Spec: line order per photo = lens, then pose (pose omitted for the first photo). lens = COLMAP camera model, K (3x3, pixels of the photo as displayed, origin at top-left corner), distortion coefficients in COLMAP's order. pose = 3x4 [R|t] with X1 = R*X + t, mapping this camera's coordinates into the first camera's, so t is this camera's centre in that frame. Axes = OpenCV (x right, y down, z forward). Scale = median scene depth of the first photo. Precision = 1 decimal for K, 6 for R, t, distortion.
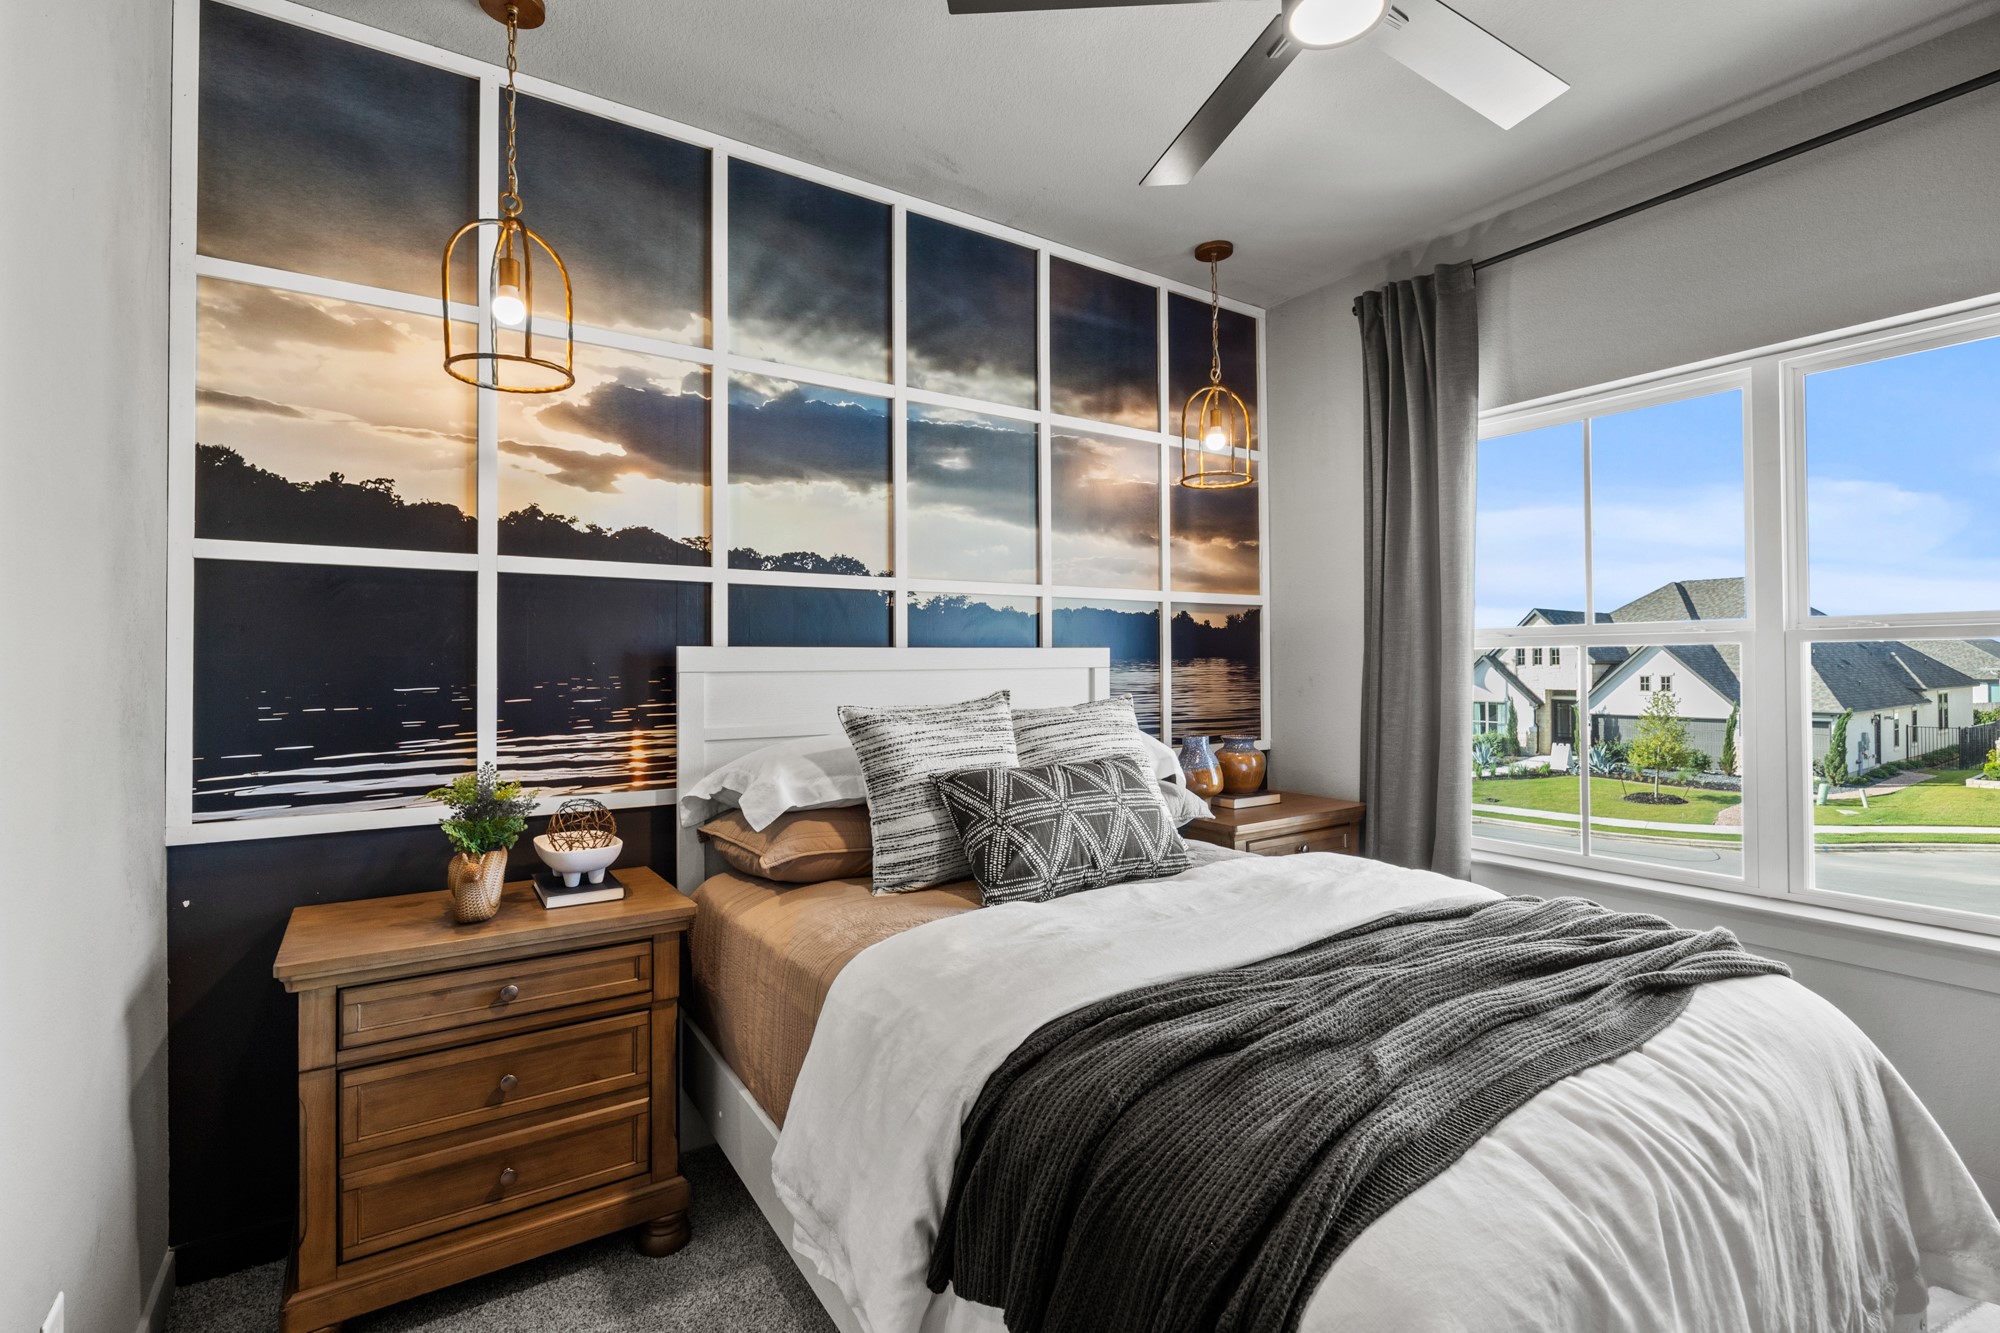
lens RADIAL K [[894.6, 0, 1018.2], [0, 894.6, 671.0], [0, 0, 1]] dist [-0.002820, -0.000067]
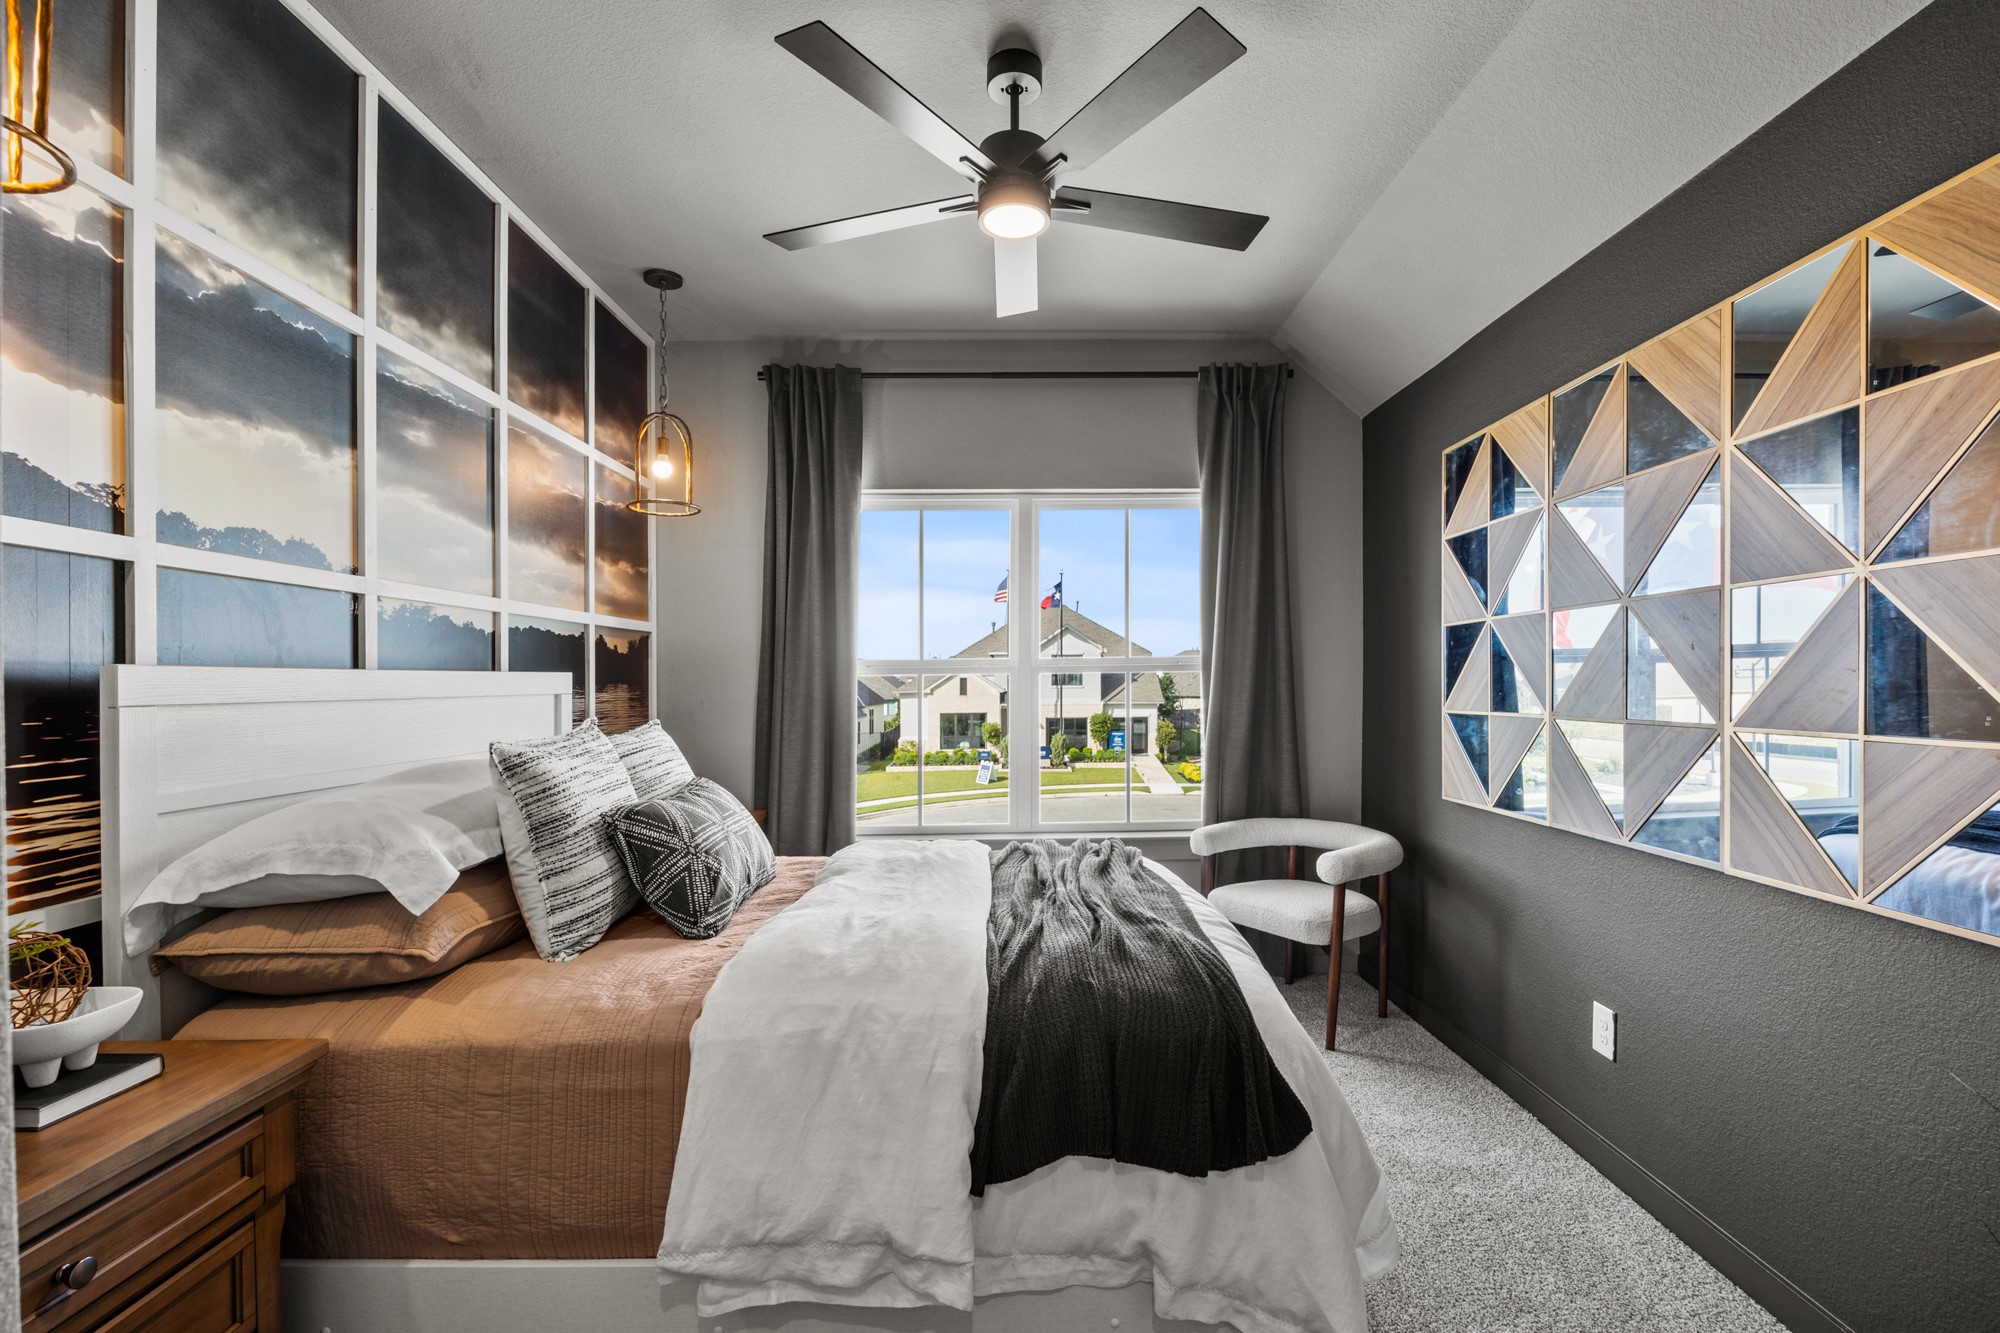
lens RADIAL K [[903.3, 0, 1005.8], [0, 903.3, 717.5], [0, 0, 1]] dist [0.001900, 0.000278]
pose [[0.543862, -0.031227, 0.838593, -0.492962], [0.013125, 0.999502, 0.028707, -0.000564], [-0.839072, -0.004607, 0.544001, 0.133808]]
